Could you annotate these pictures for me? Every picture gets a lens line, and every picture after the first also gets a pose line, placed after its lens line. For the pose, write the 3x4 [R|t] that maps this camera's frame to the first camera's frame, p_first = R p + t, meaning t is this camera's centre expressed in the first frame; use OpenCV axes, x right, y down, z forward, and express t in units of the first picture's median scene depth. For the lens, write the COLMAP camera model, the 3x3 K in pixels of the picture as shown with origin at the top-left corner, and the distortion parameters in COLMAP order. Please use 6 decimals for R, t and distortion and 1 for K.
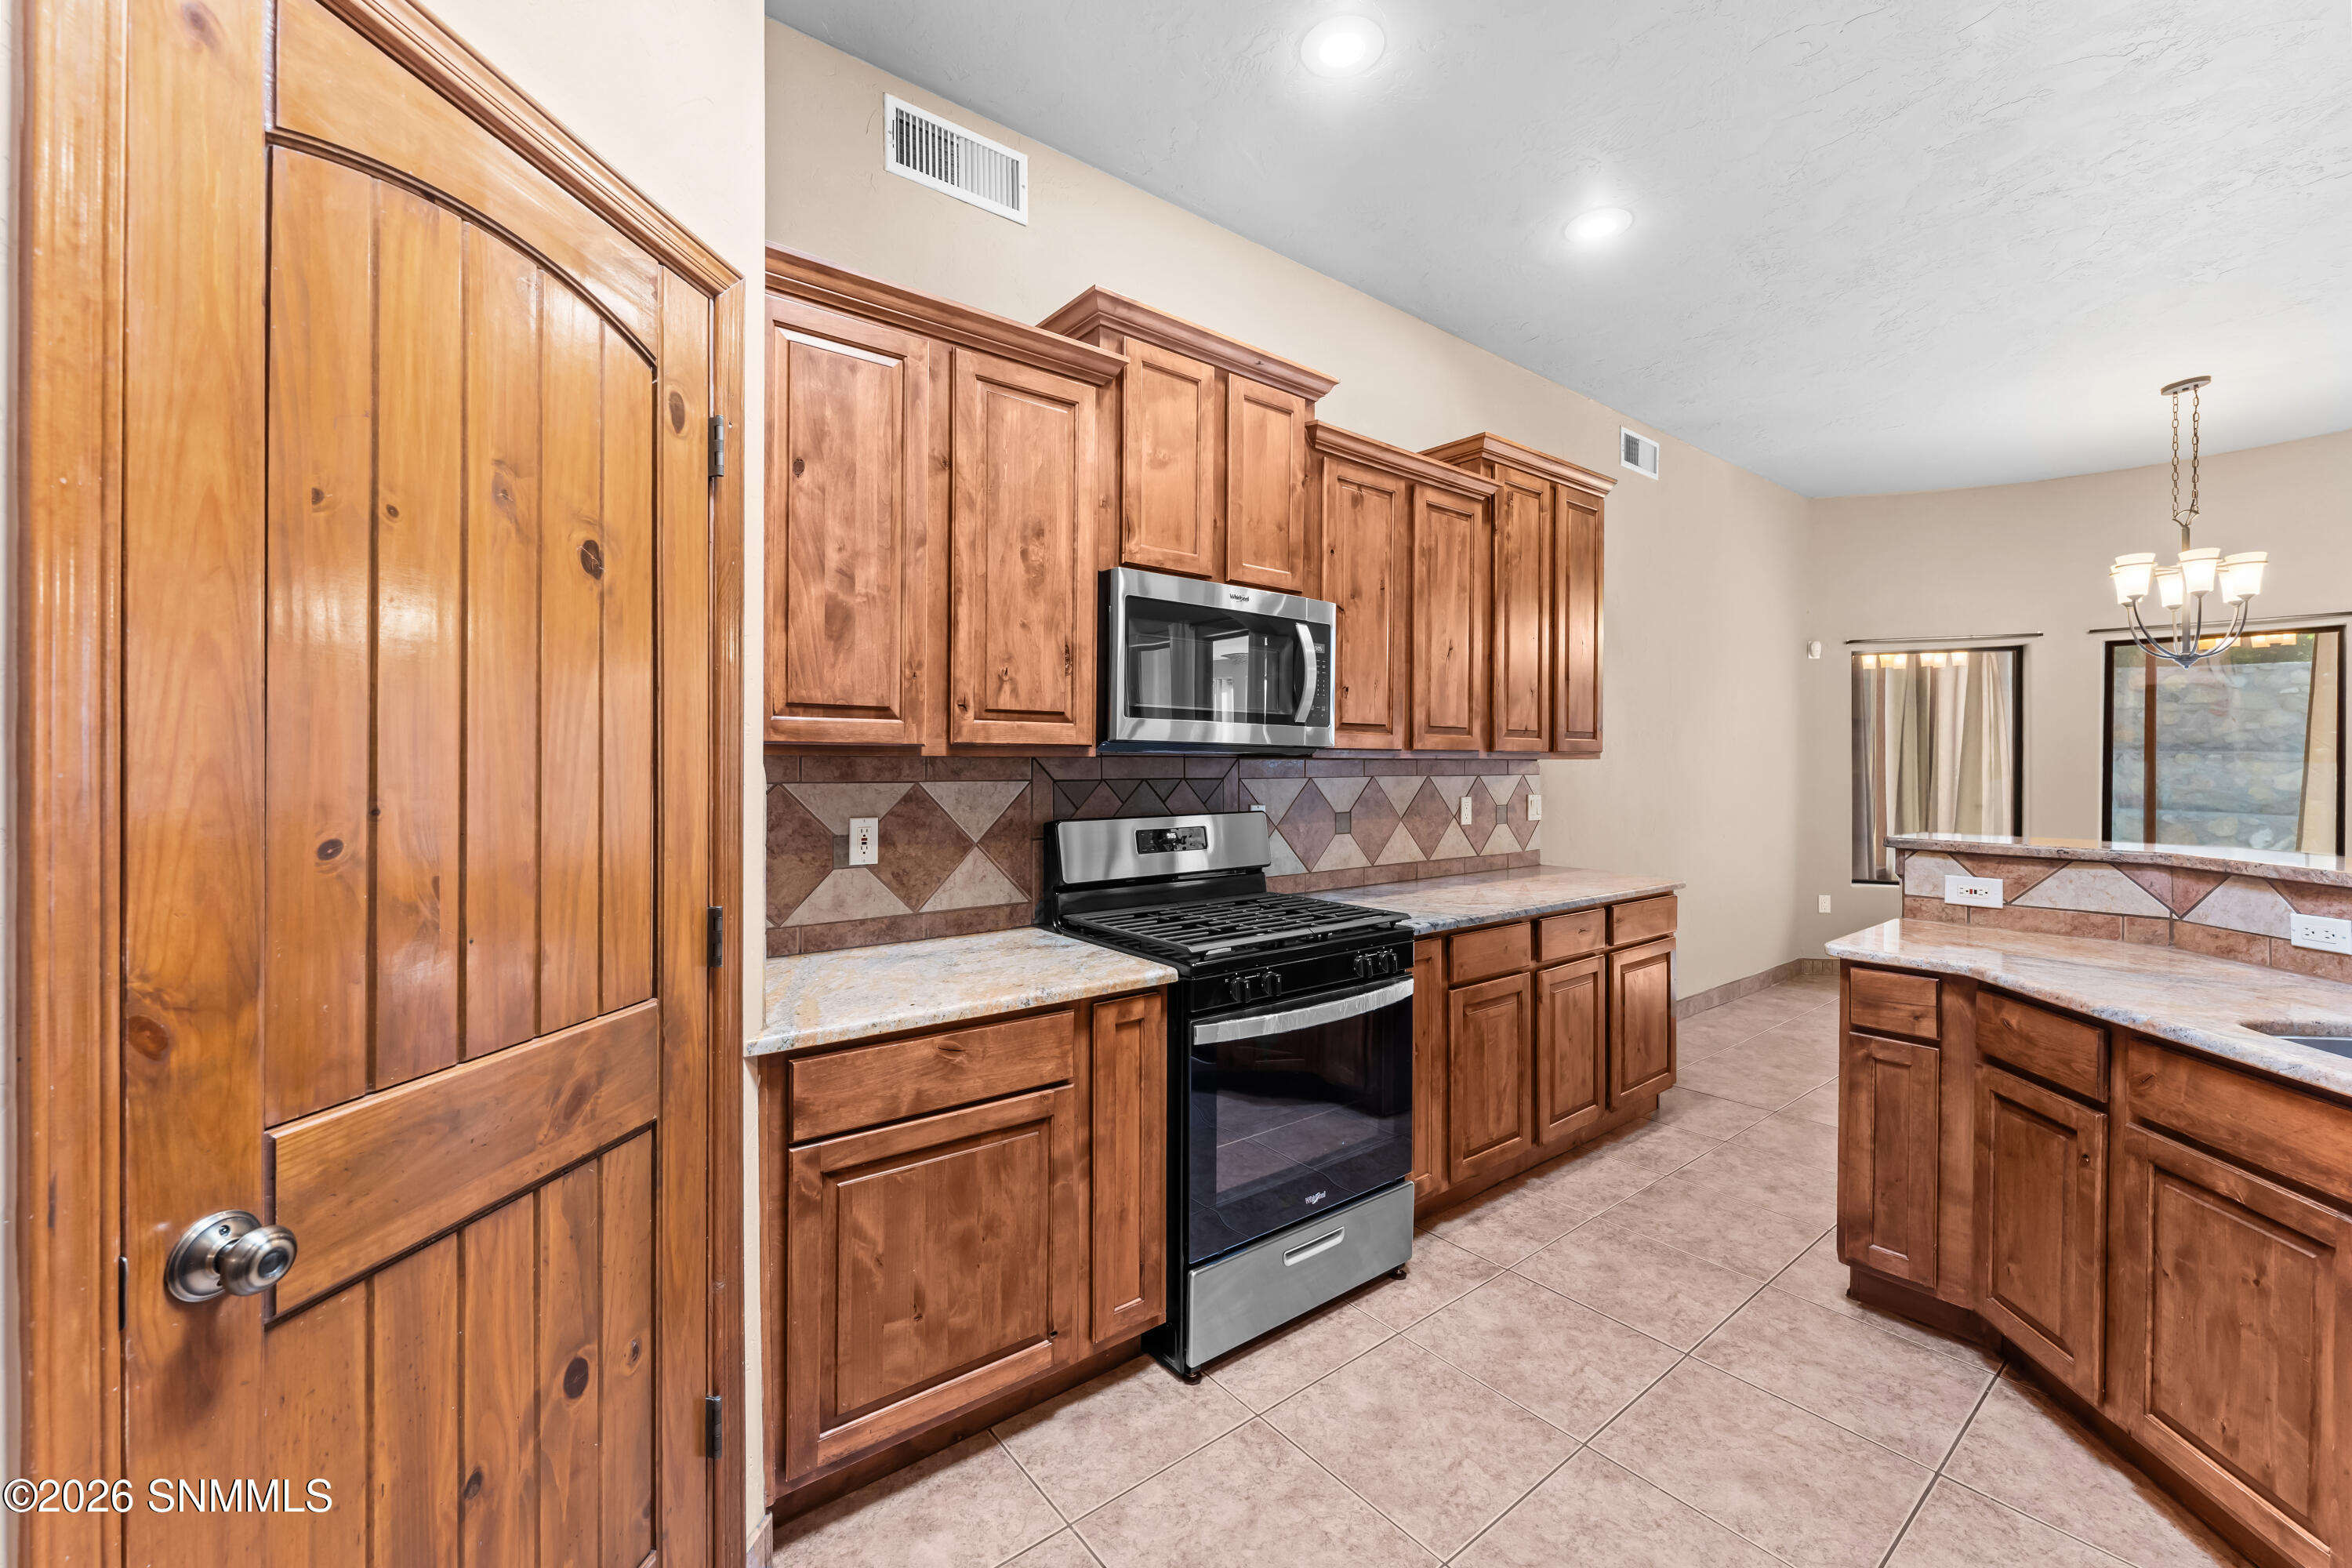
lens RADIAL K [[943.8, 0, 1176.5], [0, 943.8, 766.5], [0, 0, 1]] dist [-0.000919, -0.000416]
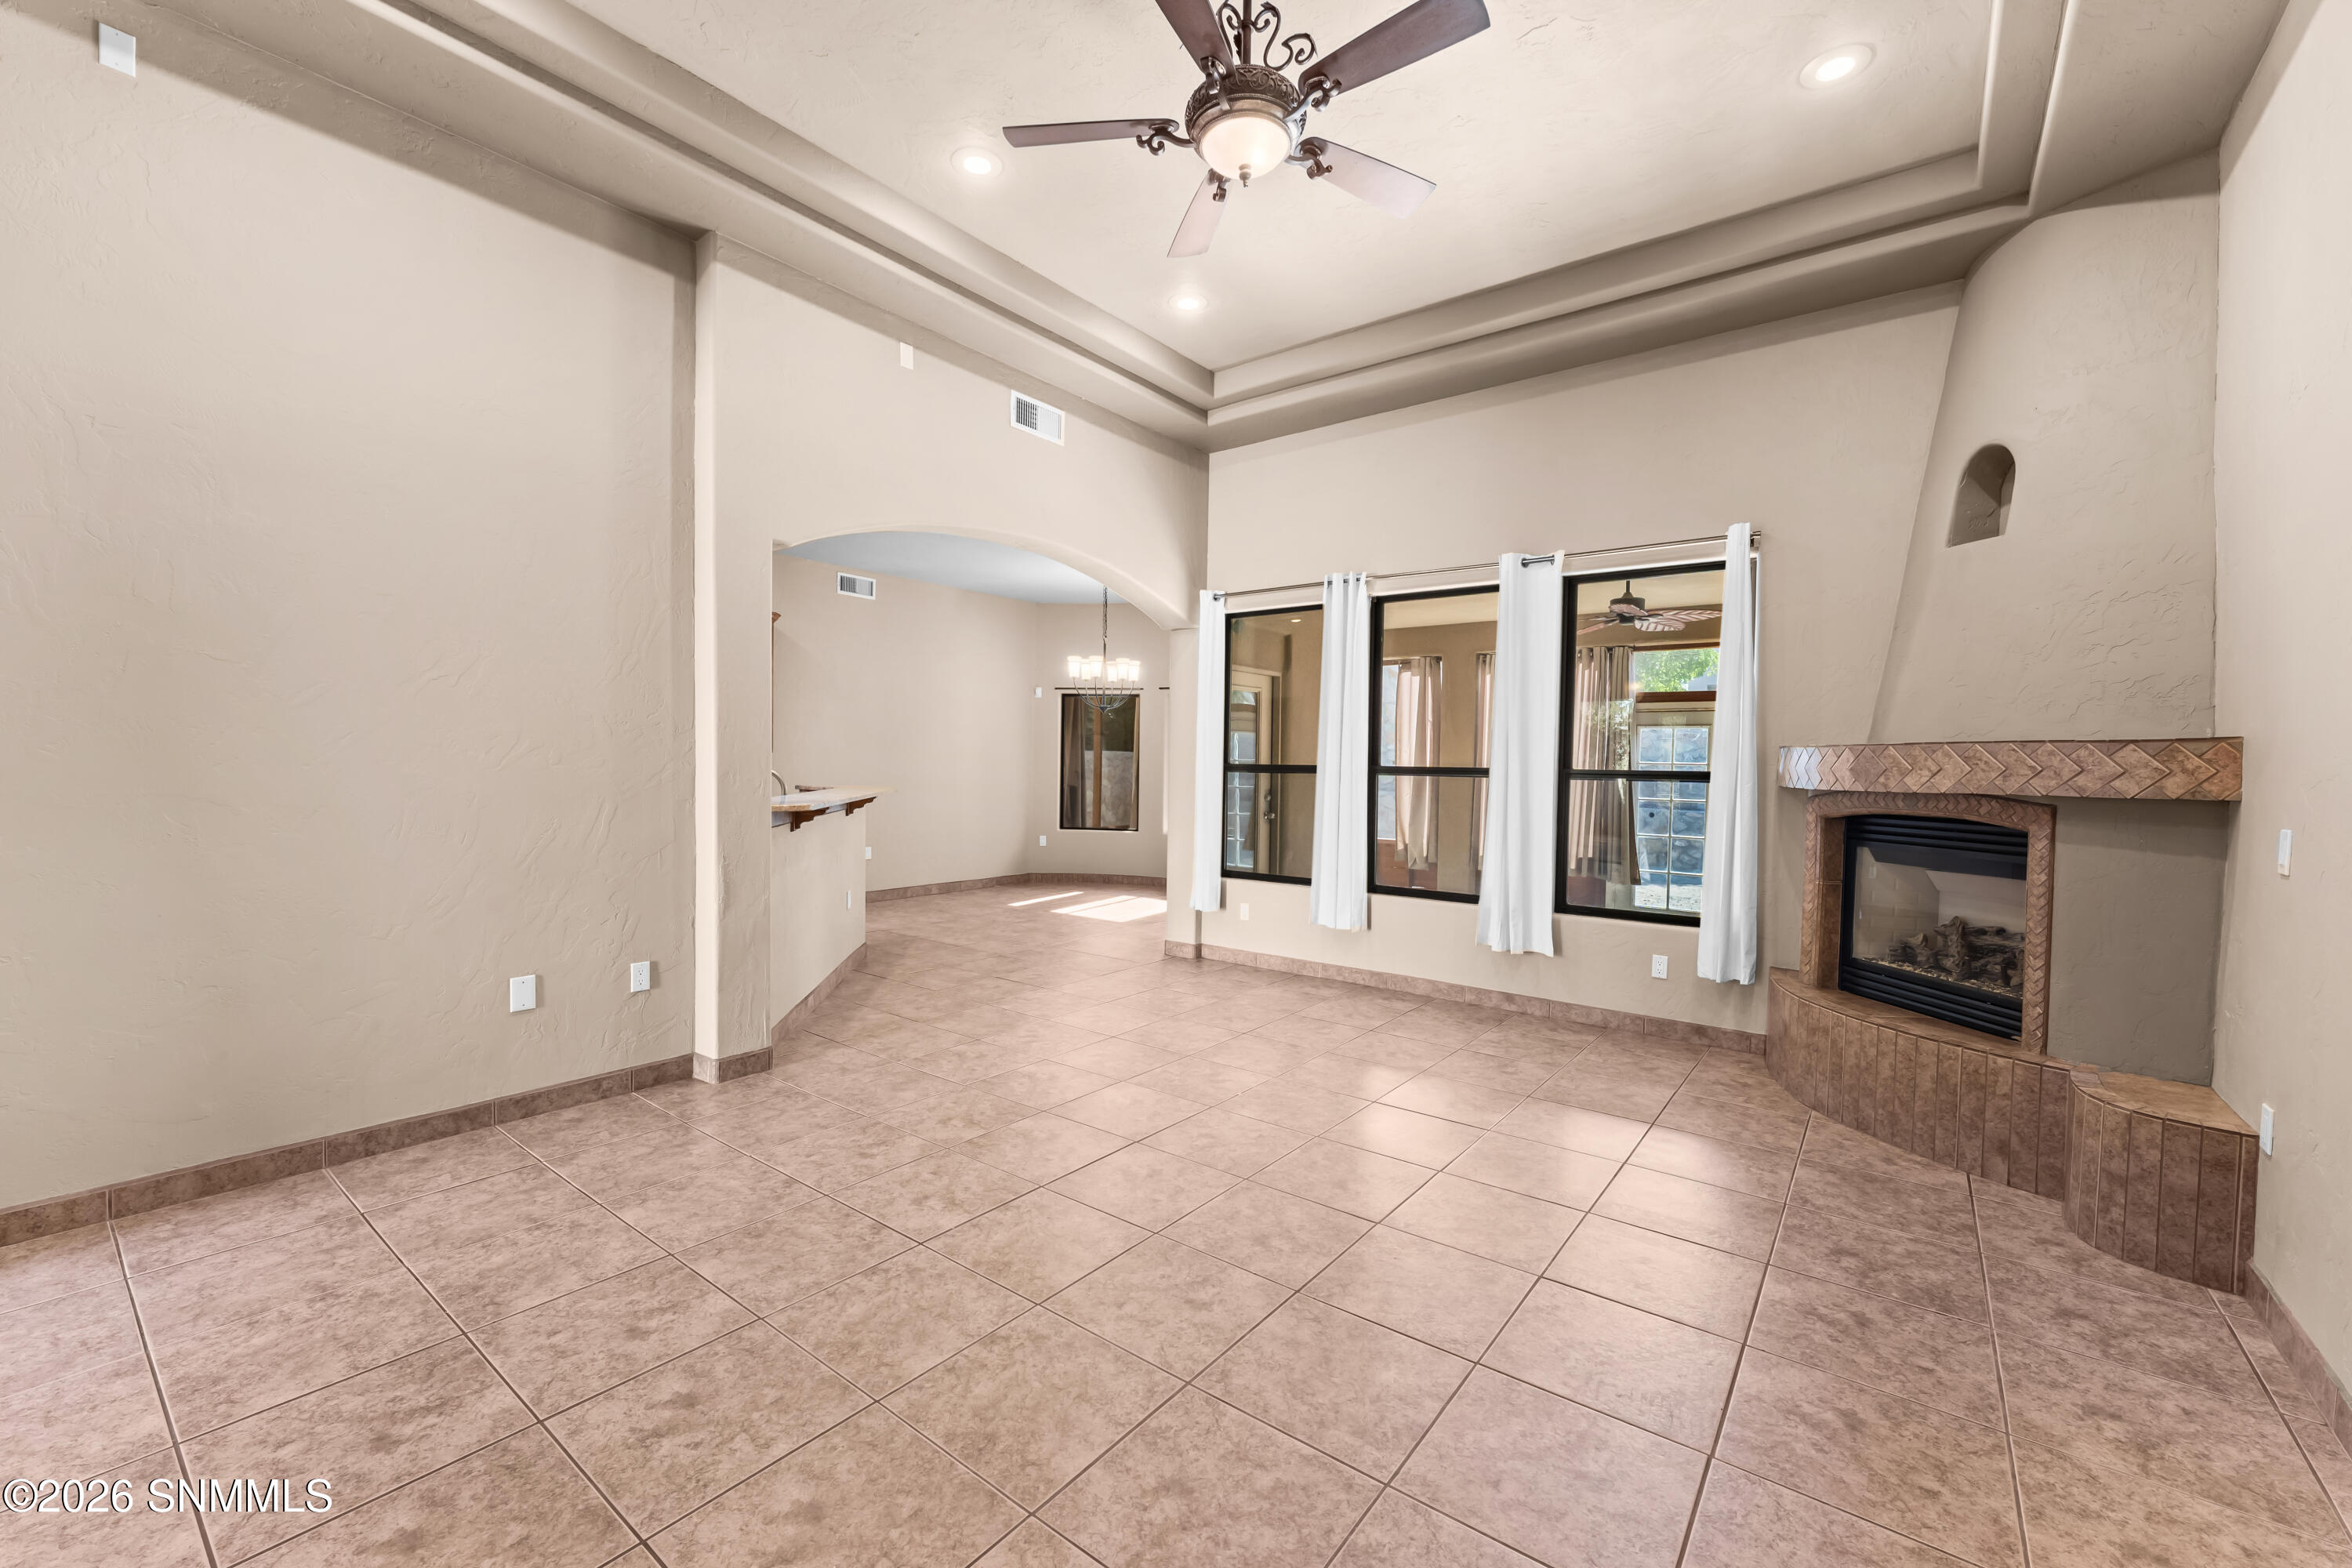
lens RADIAL K [[943.5, 0, 1153.5], [0, 943.5, 761.9], [0, 0, 1]] dist [-0.001078, -0.000252]
pose [[0.975068, 0.012022, 0.221580, 1.318183], [-0.011612, 0.999928, -0.003154, 0.016846], [-0.221602, 0.000502, 0.975137, -1.841536]]
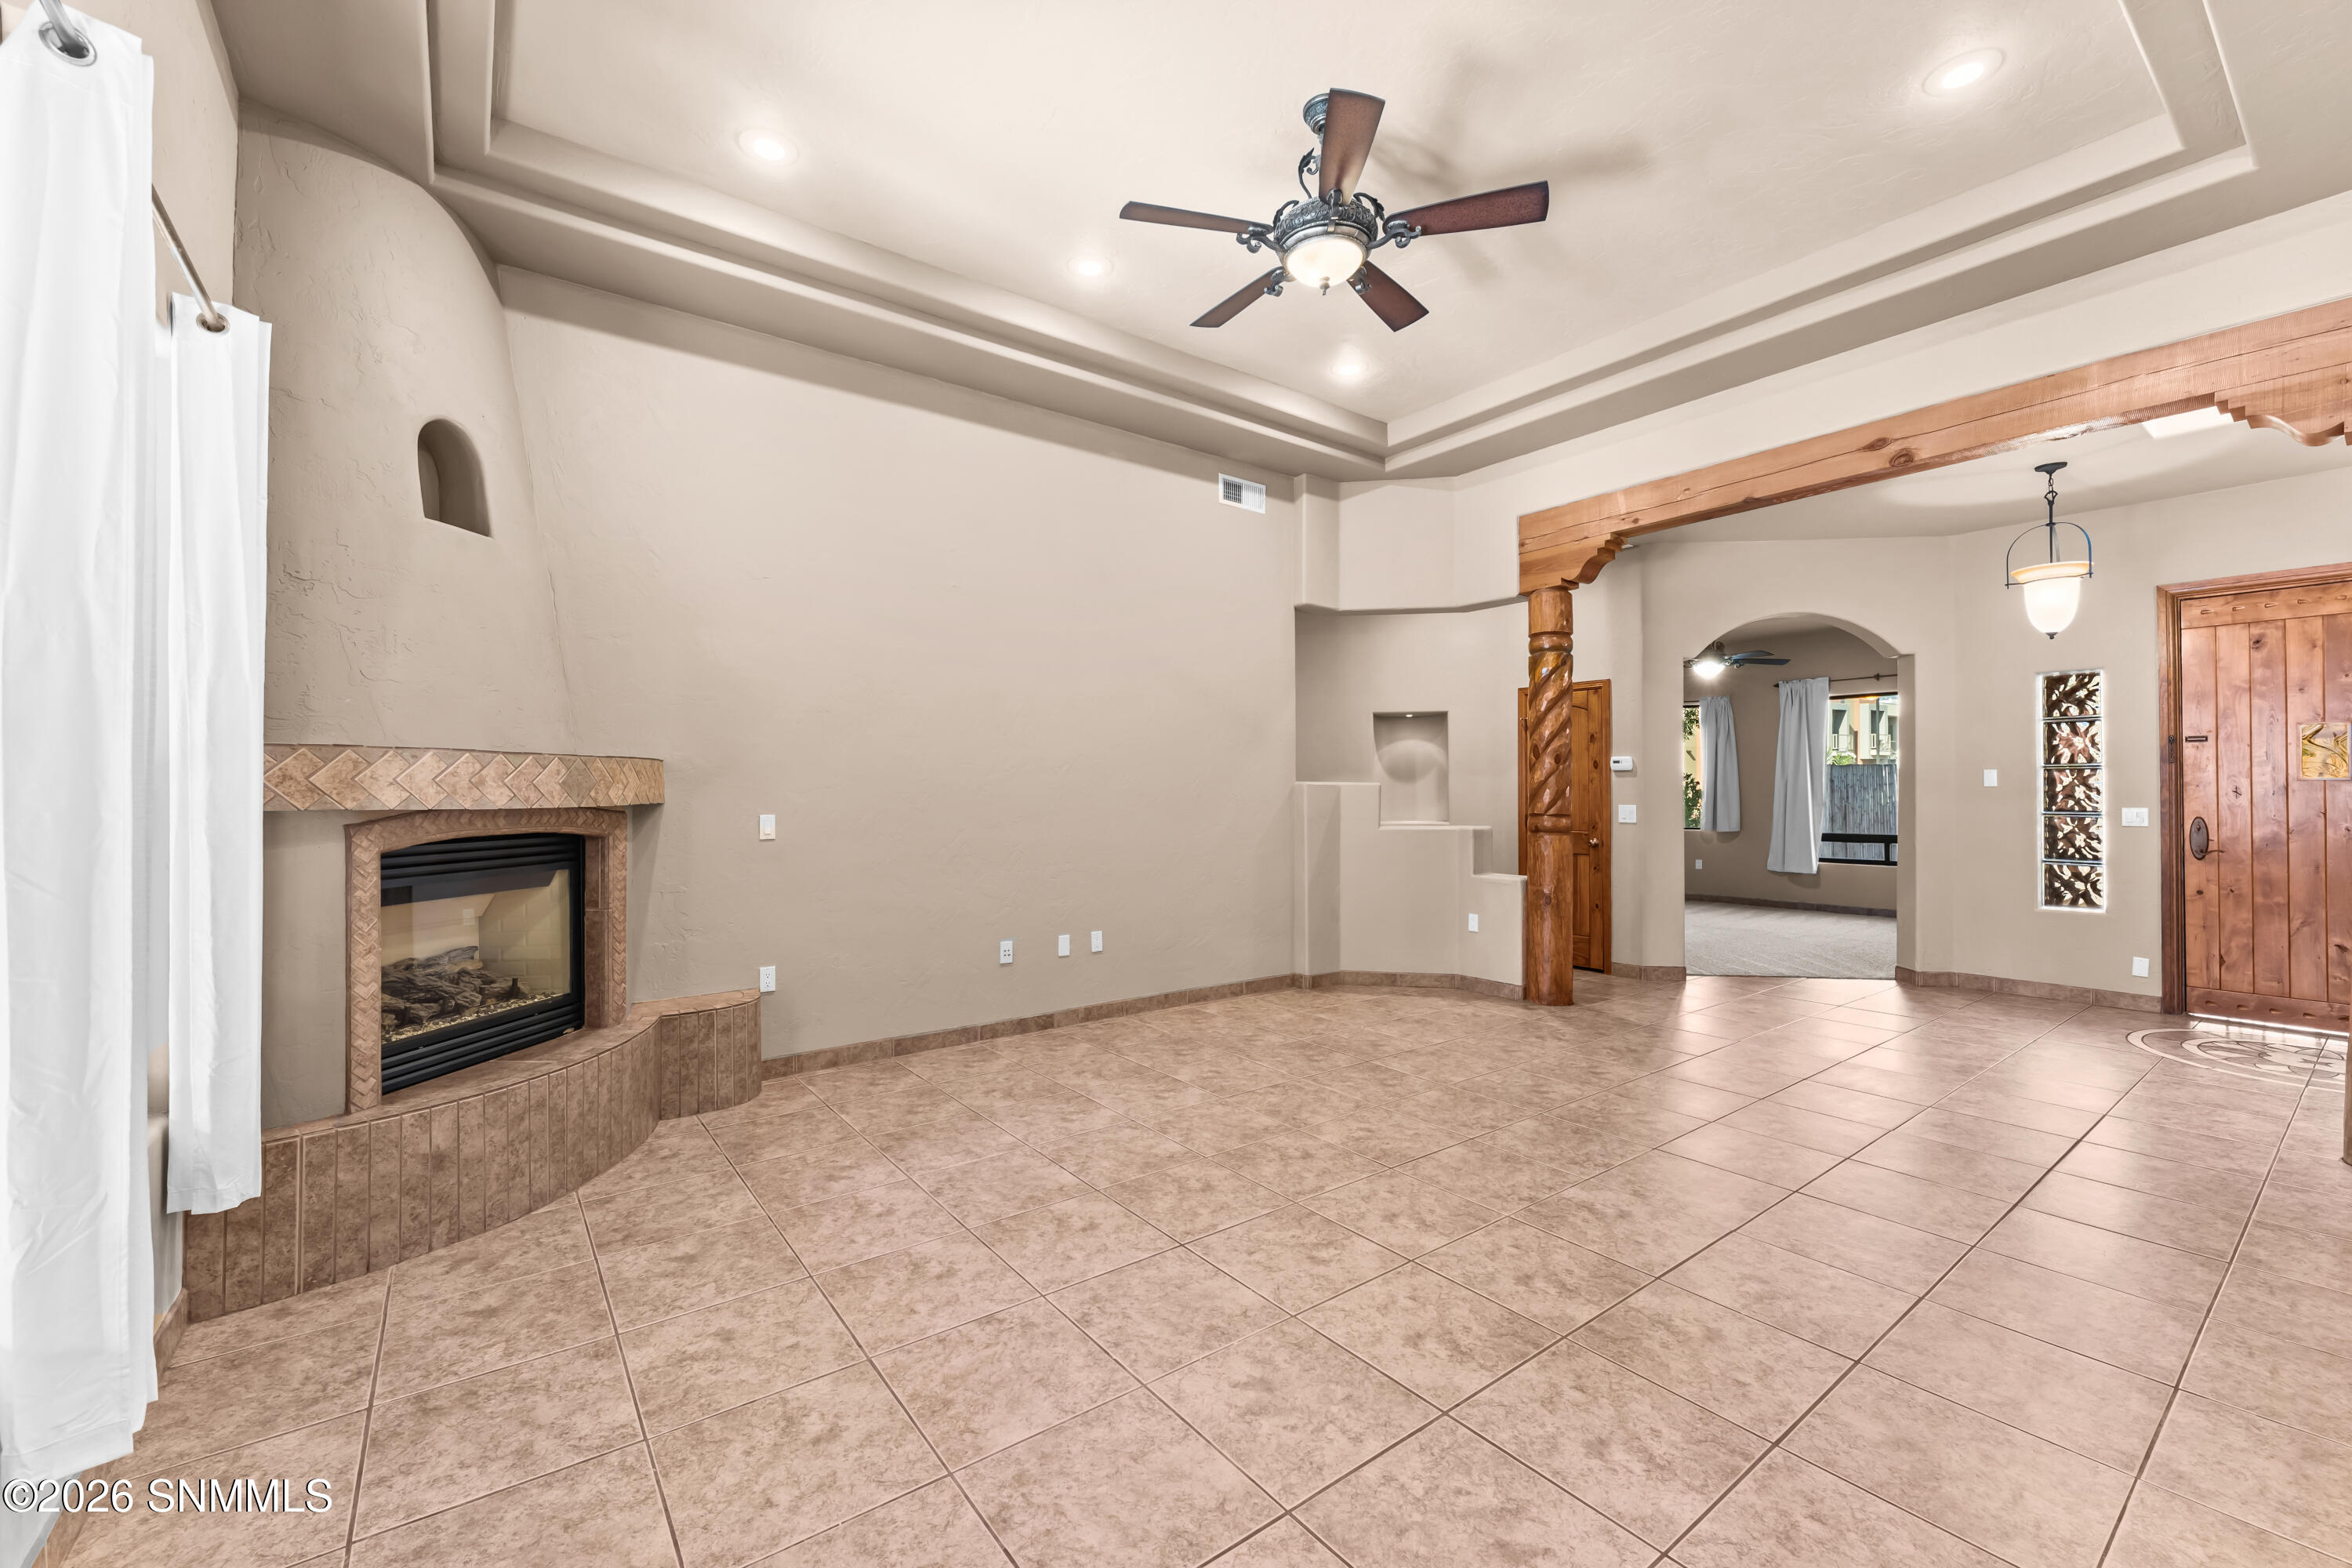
lens RADIAL K [[953.1, 0, 1167.6], [0, 953.1, 749.0], [0, 0, 1]] dist [0.000081, -0.000274]
pose [[-0.999671, -0.000738, 0.025652, 1.876600], [-0.001706, 0.999286, -0.037746, 0.012526], [-0.025606, -0.037777, -0.998958, 0.719413]]
